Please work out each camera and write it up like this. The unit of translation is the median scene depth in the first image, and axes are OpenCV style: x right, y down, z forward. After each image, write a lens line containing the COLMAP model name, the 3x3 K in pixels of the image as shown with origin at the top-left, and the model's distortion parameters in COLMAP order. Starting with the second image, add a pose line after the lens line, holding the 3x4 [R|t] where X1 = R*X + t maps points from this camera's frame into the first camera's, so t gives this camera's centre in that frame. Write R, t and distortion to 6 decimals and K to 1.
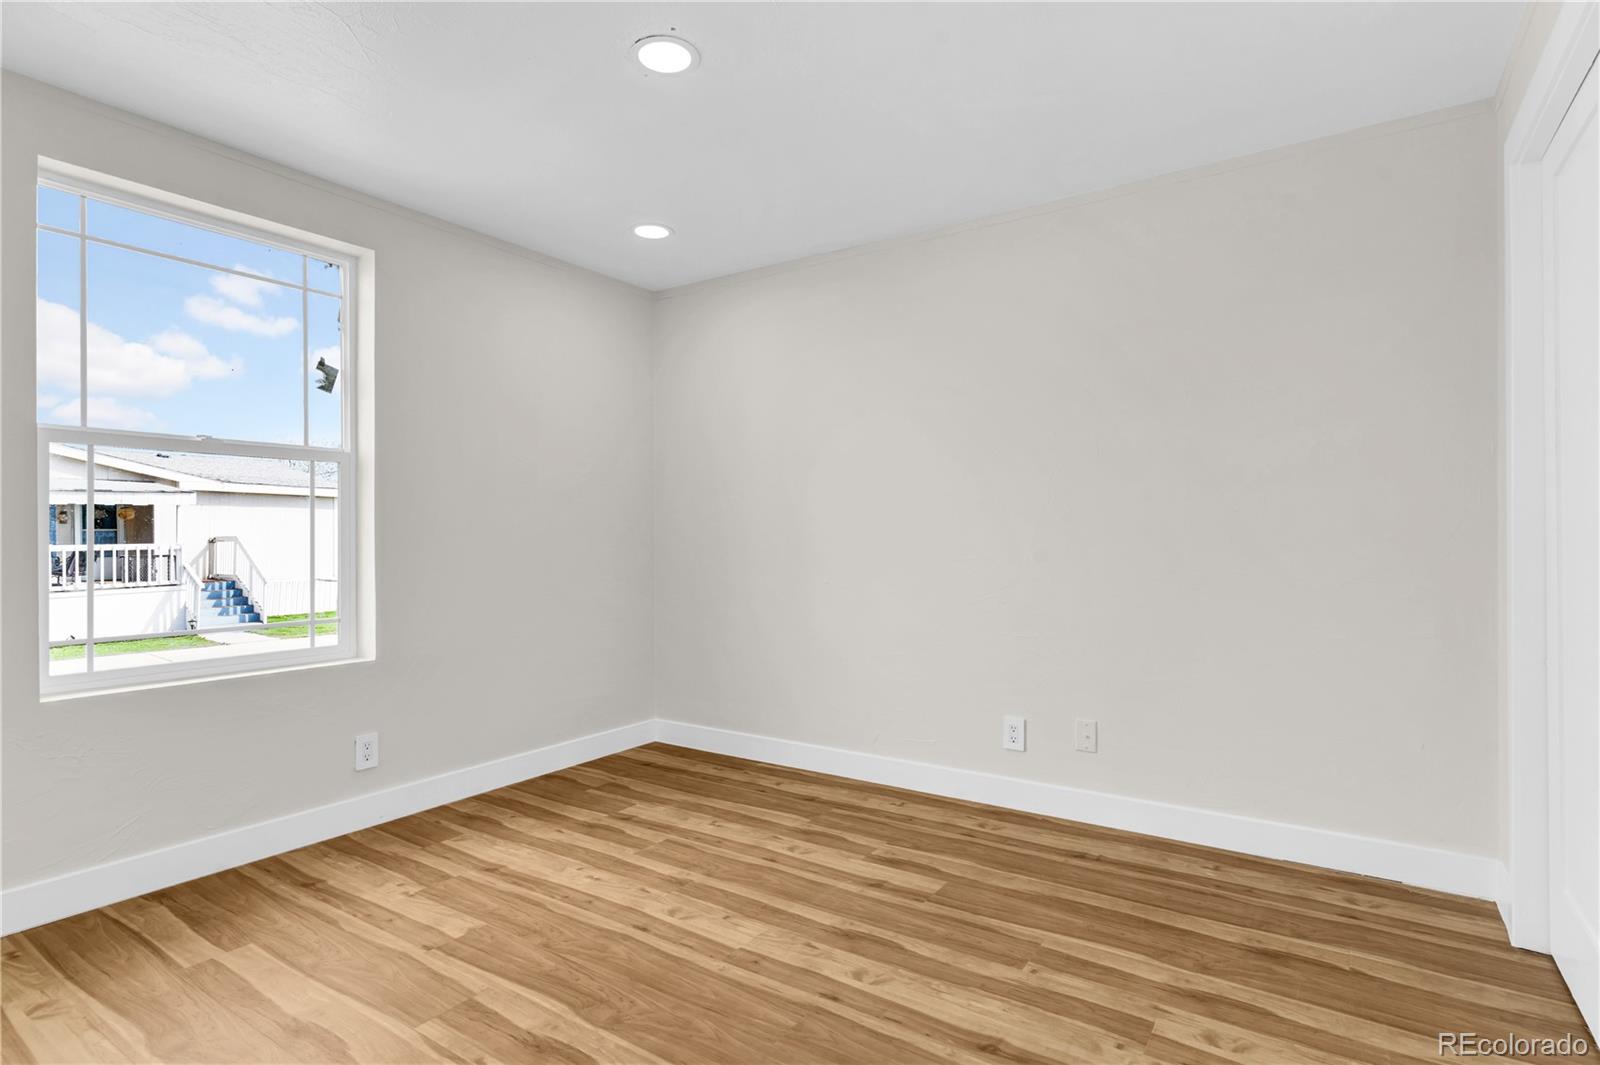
lens RADIAL K [[777.0, 0, 799.7], [0, 777.0, 530.8], [0, 0, 1]] dist [0.001921, 0.001618]
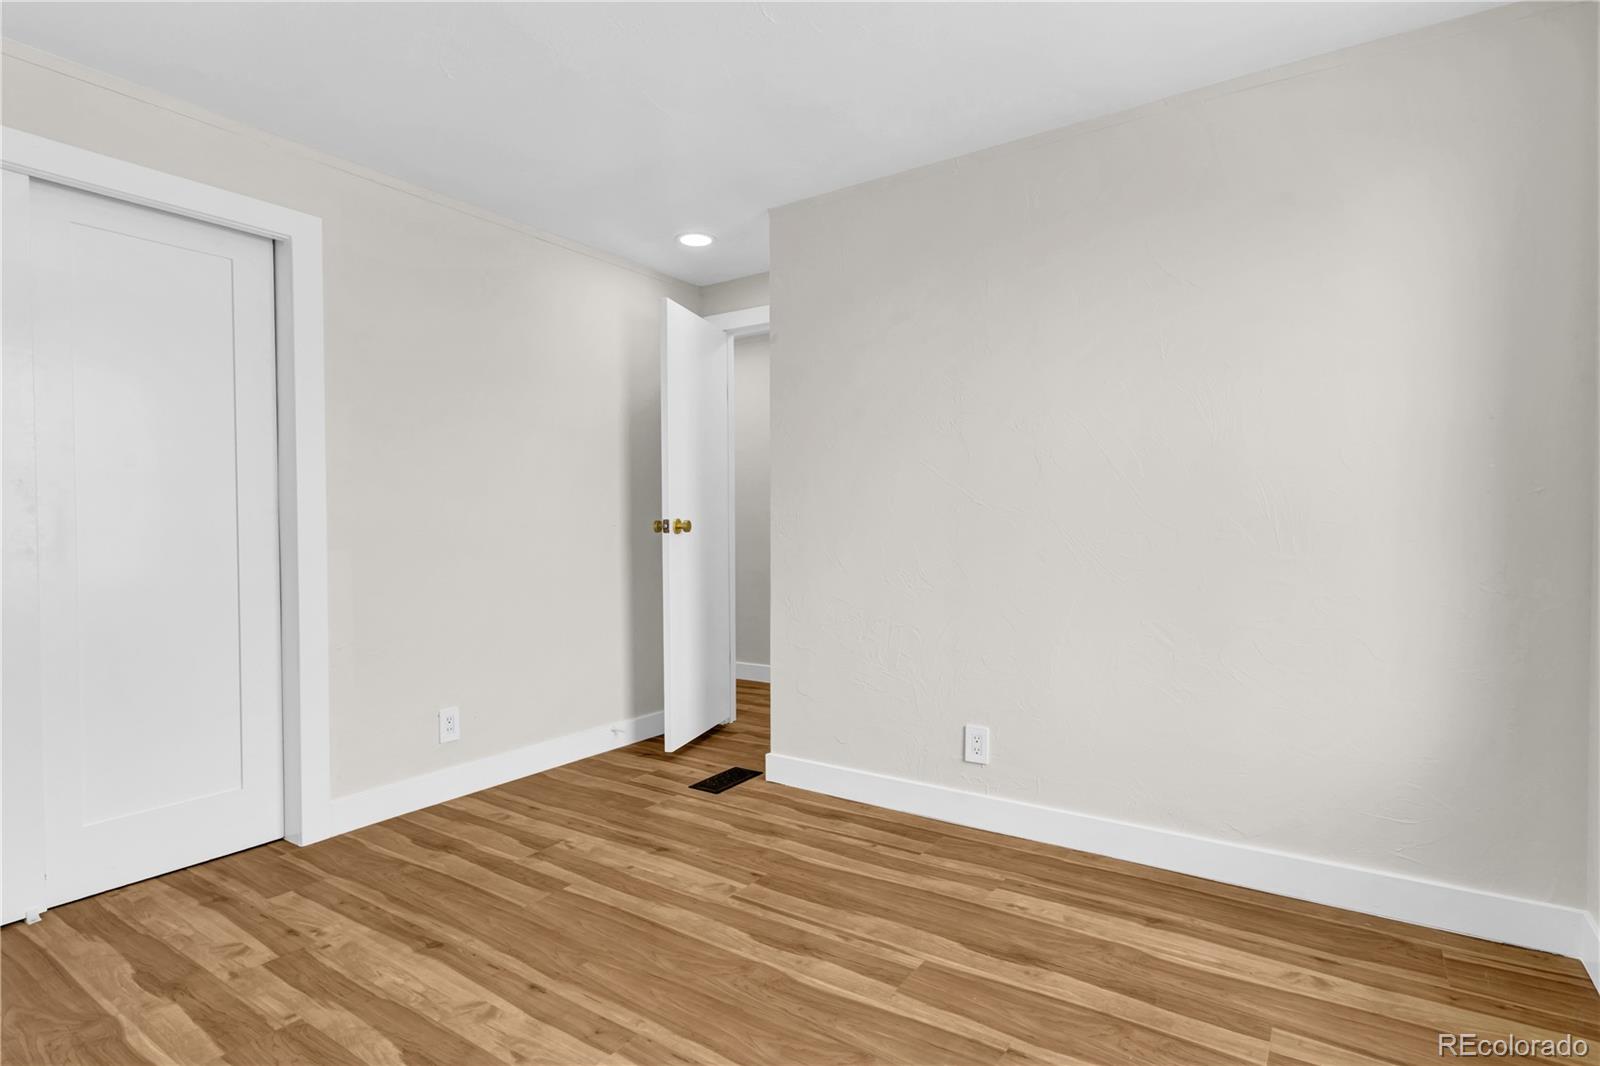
lens RADIAL K [[777.0, 0, 800.2], [0, 777.0, 531.5], [0, 0, 1]] dist [0.001921, 0.001618]
pose [[-0.999939, 0.011018, -0.000013, -0.305993], [0.011018, 0.999939, -0.000189, 0.018910], [0.000011, -0.000189, -1.000000, 2.005397]]
